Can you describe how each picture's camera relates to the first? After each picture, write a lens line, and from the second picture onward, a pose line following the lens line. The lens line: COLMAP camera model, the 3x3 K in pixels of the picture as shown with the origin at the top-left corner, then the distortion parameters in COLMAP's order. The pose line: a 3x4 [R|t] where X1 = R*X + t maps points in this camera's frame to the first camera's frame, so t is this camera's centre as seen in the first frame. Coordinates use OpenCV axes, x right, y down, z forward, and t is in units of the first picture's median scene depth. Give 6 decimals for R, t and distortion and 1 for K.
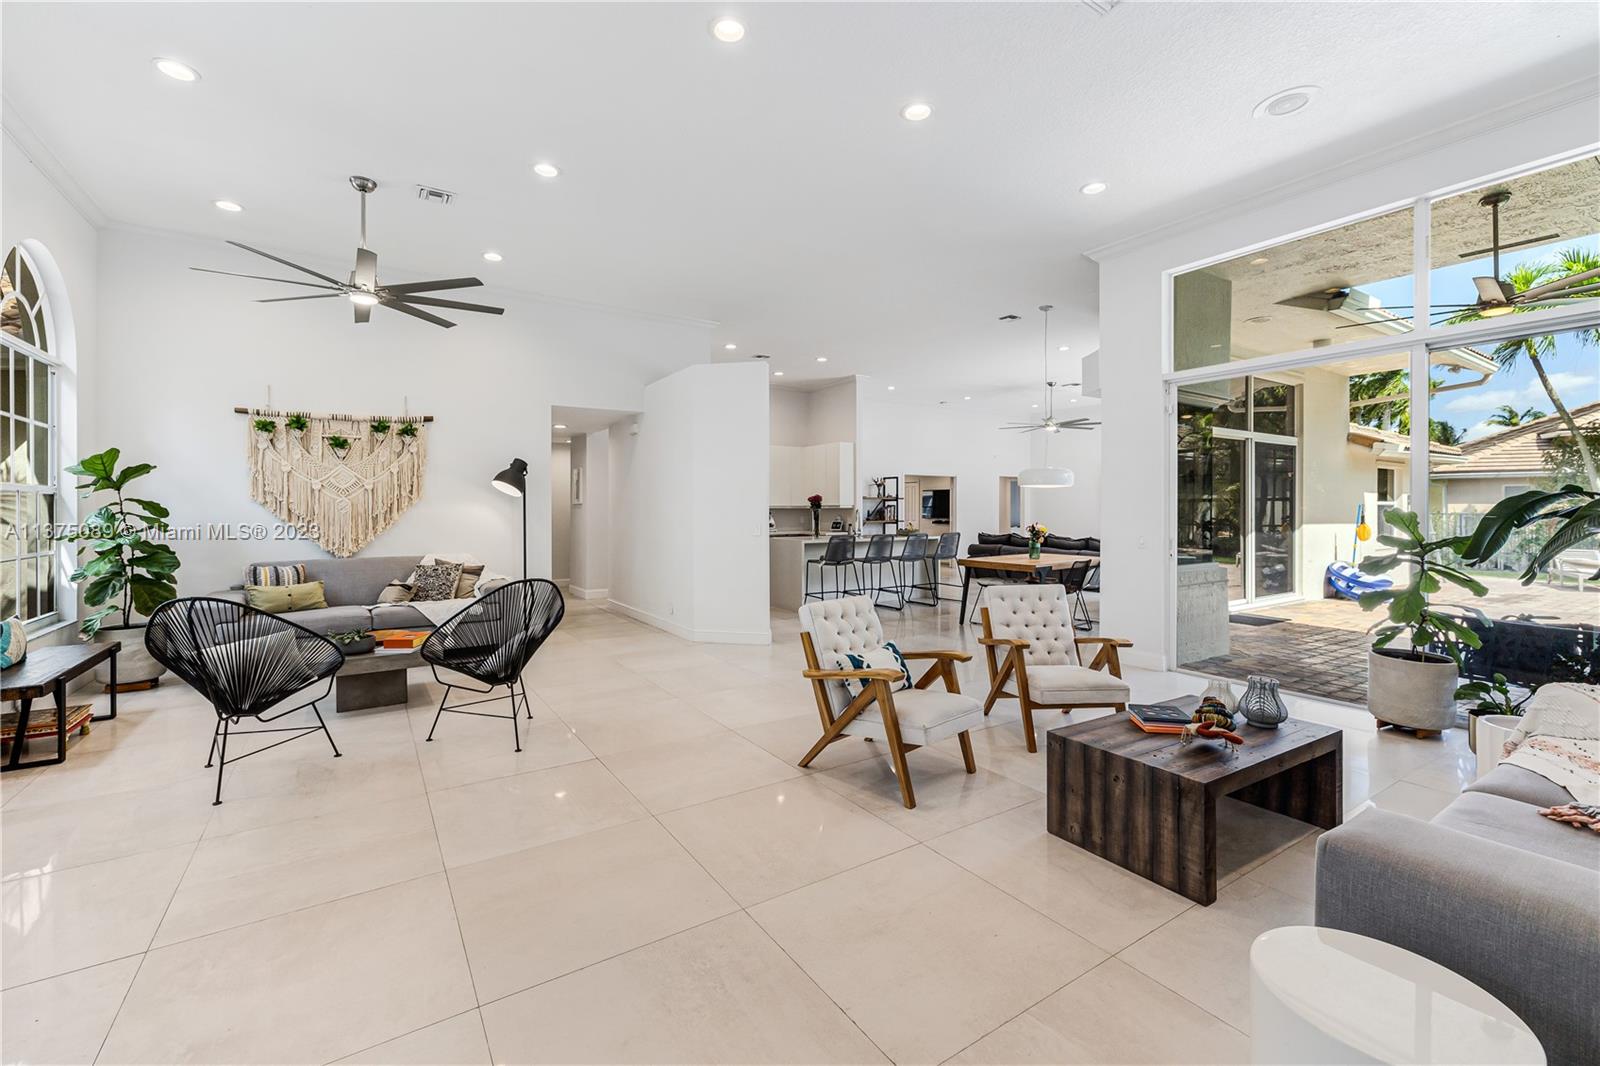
lens RADIAL K [[674.8, 0, 788.0], [0, 674.8, 511.0], [0, 0, 1]] dist [0.006415, -0.000110]
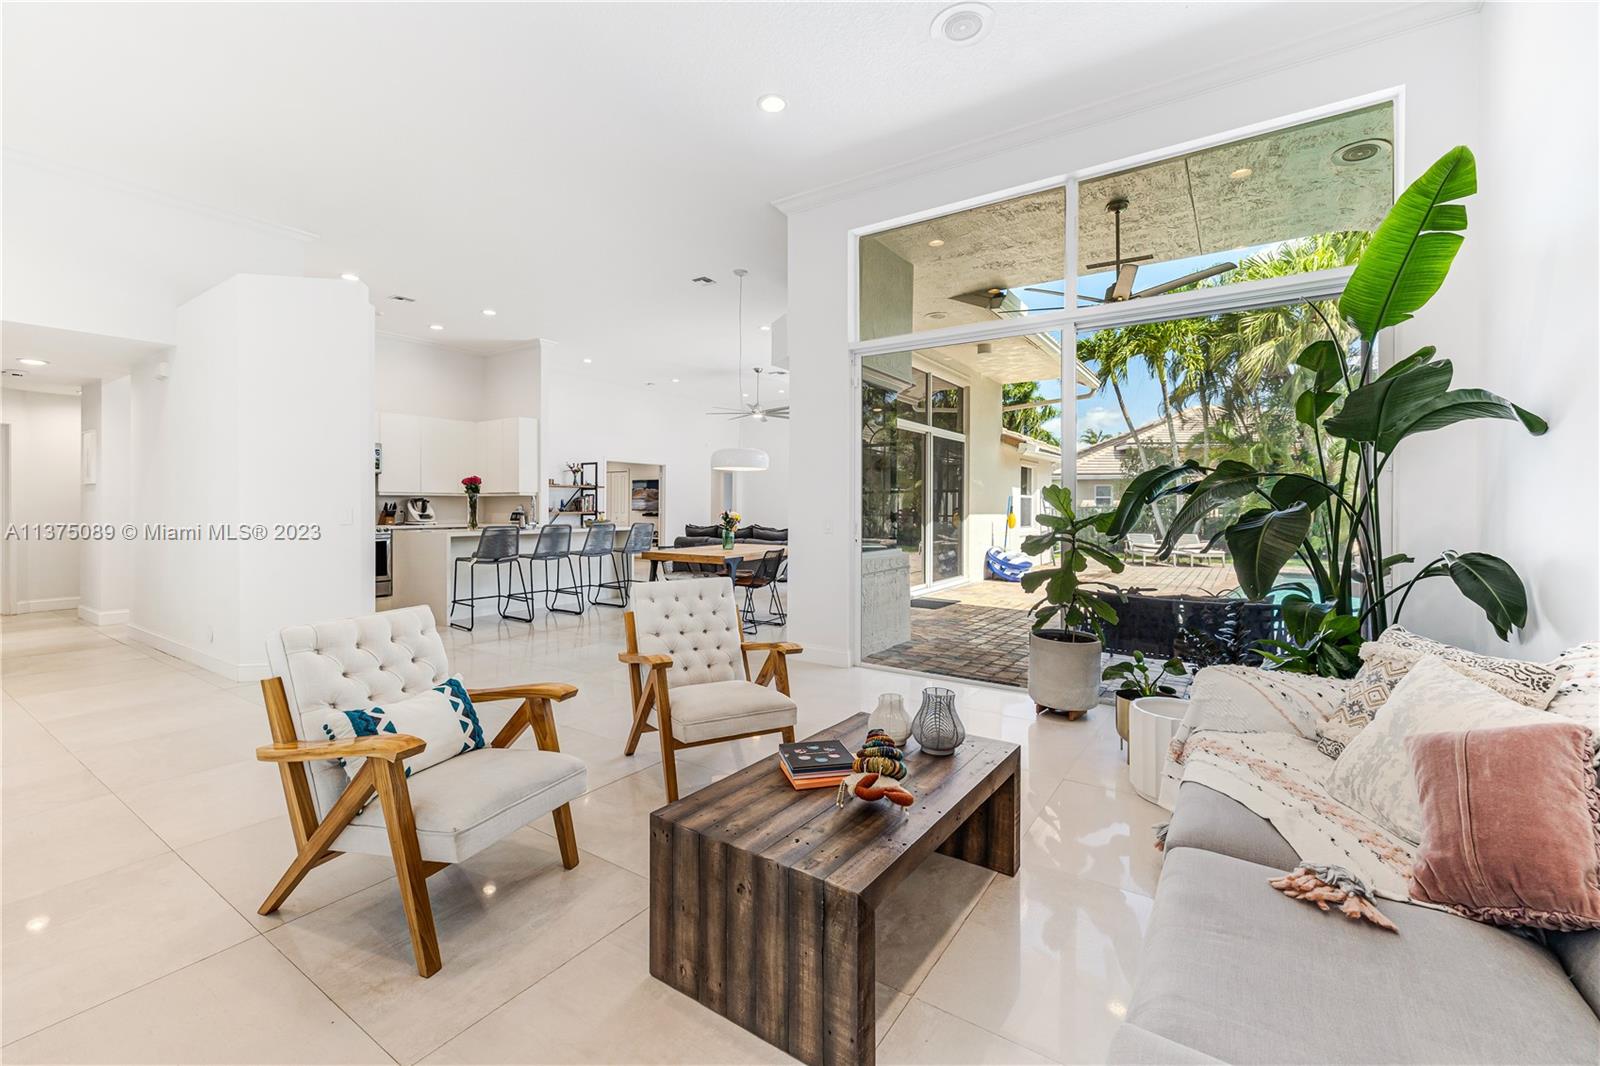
lens RADIAL K [[666.2, 0, 801.4], [0, 666.2, 511.4], [0, 0, 1]] dist [-0.000780, -0.000006]
pose [[0.917822, 0.001038, 0.396990, 0.176121], [-0.002564, 0.999991, 0.003314, 0.029050], [-0.396984, -0.004060, 0.917817, 0.251557]]
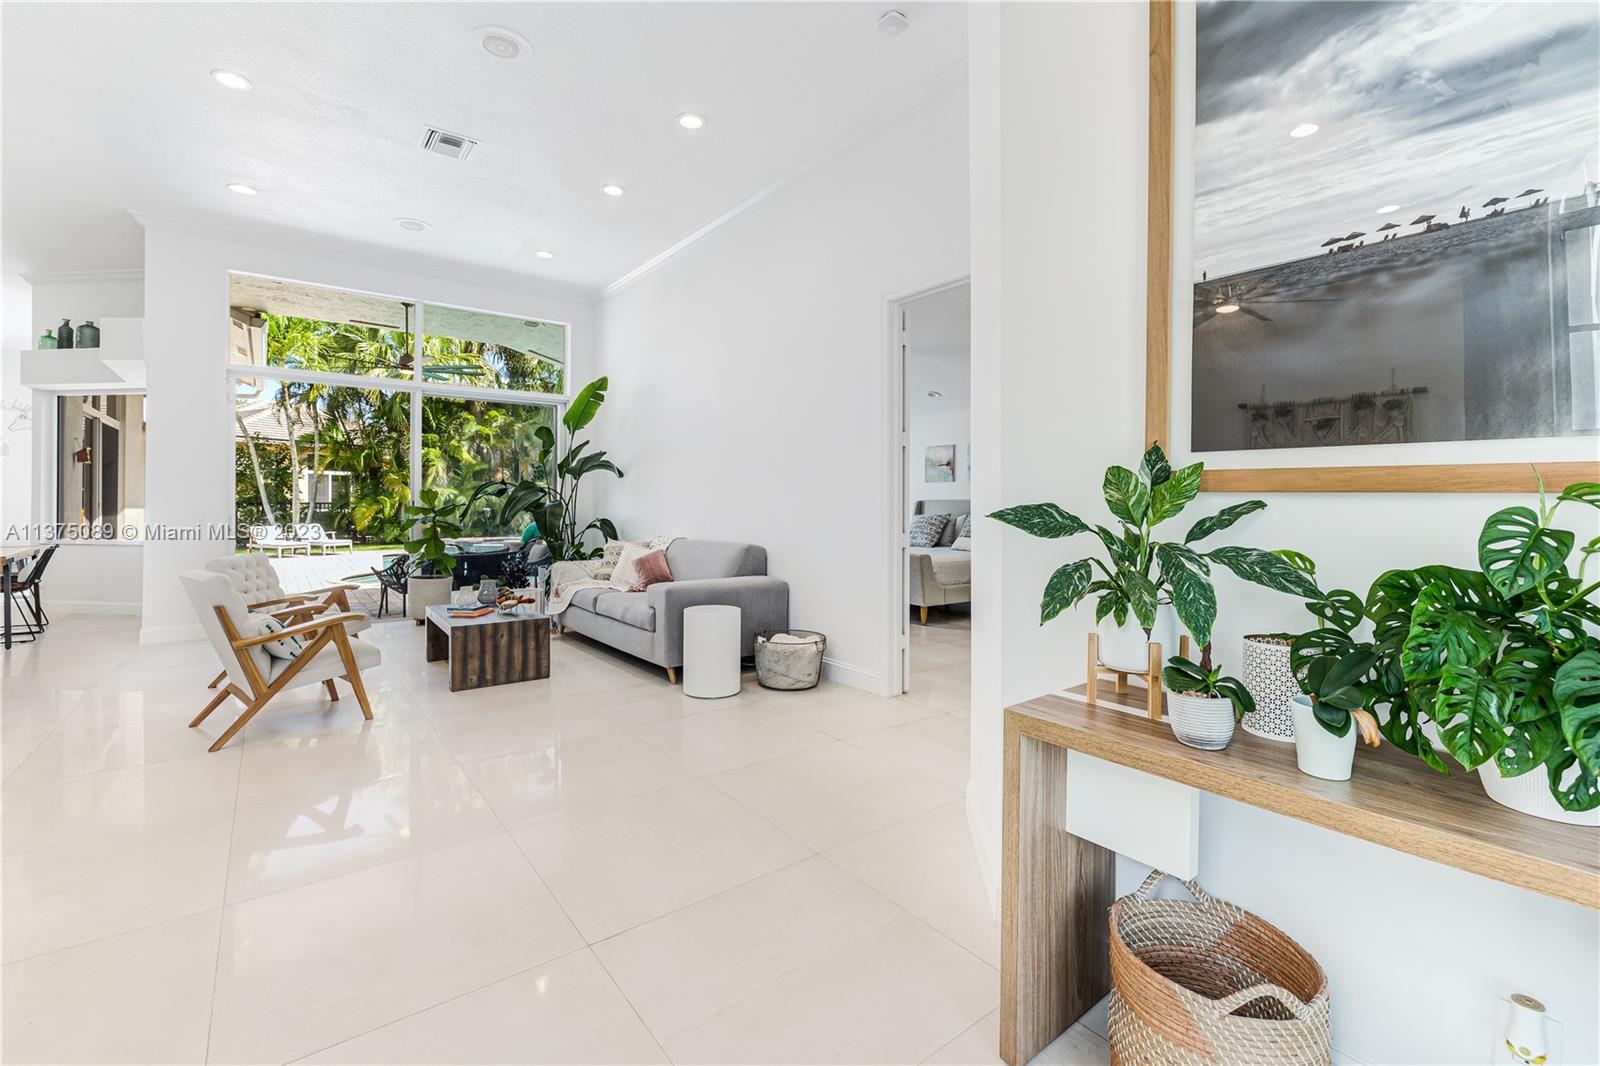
lens RADIAL K [[702.7, 0, 797.9], [0, 702.7, 498.5], [0, 0, 1]] dist [0.000782, -0.000091]
pose [[-0.094739, 0.010357, 0.995448, -0.840570], [0.001641, 0.999946, -0.010247, 0.035859], [-0.995501, 0.000663, -0.094751, 0.244795]]
